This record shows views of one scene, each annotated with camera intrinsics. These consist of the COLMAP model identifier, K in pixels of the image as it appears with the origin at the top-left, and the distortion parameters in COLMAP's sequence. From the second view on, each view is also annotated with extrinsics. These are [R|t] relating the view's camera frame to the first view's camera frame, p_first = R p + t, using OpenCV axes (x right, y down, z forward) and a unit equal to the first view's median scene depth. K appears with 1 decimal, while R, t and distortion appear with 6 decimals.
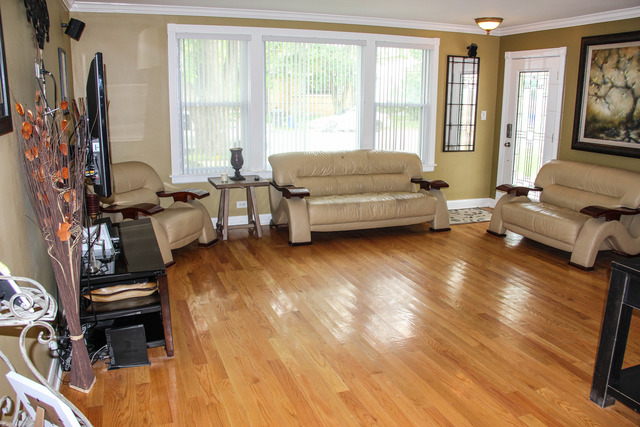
lens RADIAL K [[527.6, 0, 320.0], [0, 527.6, 213.5], [0, 0, 1]] dist [-0.176534, 0.130252]
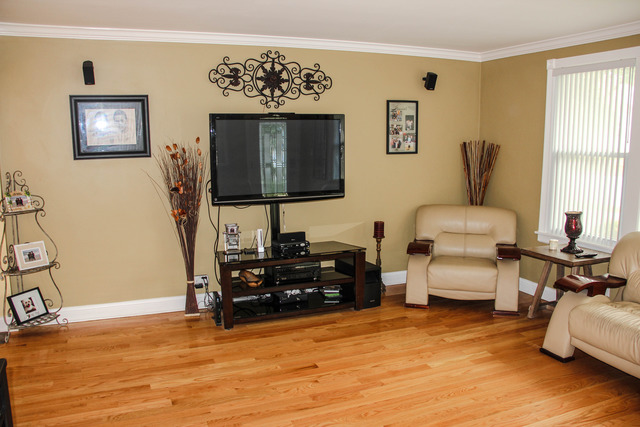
lens RADIAL K [[527.6, 0, 320.0], [0, 527.6, 213.5], [0, 0, 1]] dist [-0.176534, 0.130252]
pose [[0.030735, 0.138863, -0.989835, 0.590850], [-0.219707, 0.967021, 0.128840, -0.141690], [0.975082, 0.213514, 0.060230, 0.619049]]
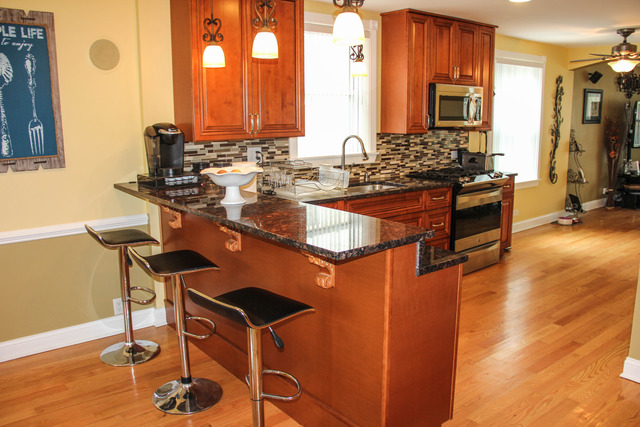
lens RADIAL K [[527.6, 0, 320.0], [0, 527.6, 213.5], [0, 0, 1]] dist [-0.176534, 0.130252]
pose [[0.299969, 0.163215, -0.939883, 0.954122], [-0.198362, 0.974391, 0.105899, 0.201684], [0.933098, 0.154670, 0.324663, -0.827845]]
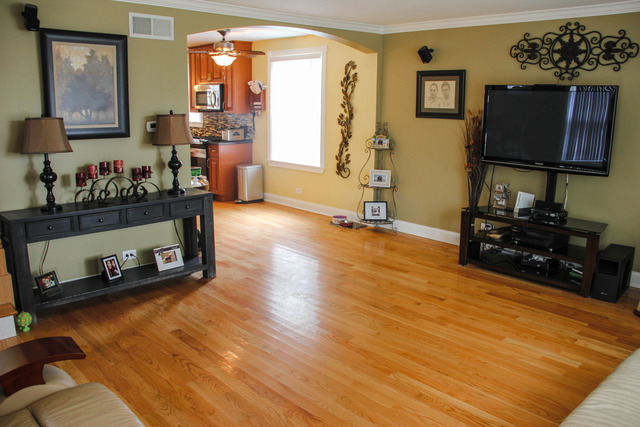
lens RADIAL K [[527.6, 0, 320.0], [0, 527.6, 213.5], [0, 0, 1]] dist [-0.176534, 0.130252]
pose [[-0.923657, 0.059616, -0.378556, 0.422260], [-0.106491, 0.908991, 0.402983, -0.278845], [0.368128, 0.412530, -0.833247, 1.219445]]
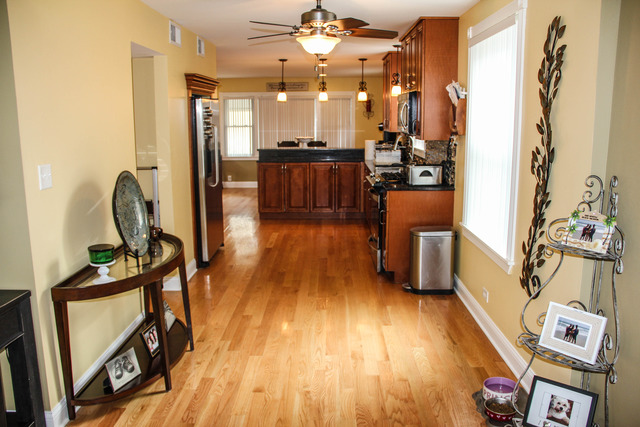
lens RADIAL K [[527.6, 0, 320.0], [0, 527.6, 213.5], [0, 0, 1]] dist [-0.176534, 0.130252]
pose [[-0.926418, -0.072430, 0.369463, -0.103569], [0.079210, 0.921861, 0.379340, -0.148513], [-0.368069, 0.380693, -0.848291, 0.642405]]
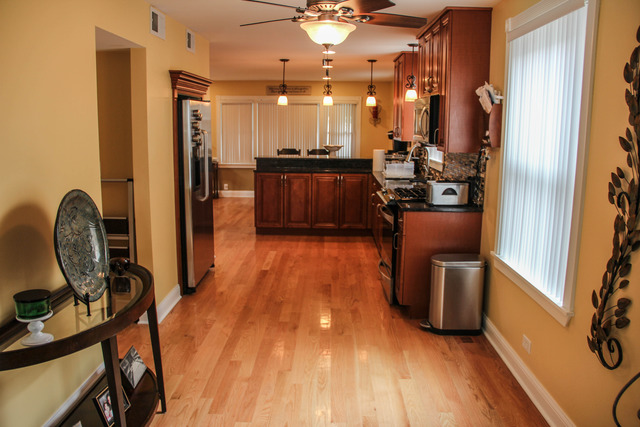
lens RADIAL K [[527.6, 0, 320.0], [0, 527.6, 213.5], [0, 0, 1]] dist [-0.176534, 0.130252]
pose [[-0.925289, -0.082337, 0.370217, -0.045126], [0.064780, 0.927494, 0.368183, -0.120036], [-0.373689, 0.364658, -0.852866, 0.520486]]
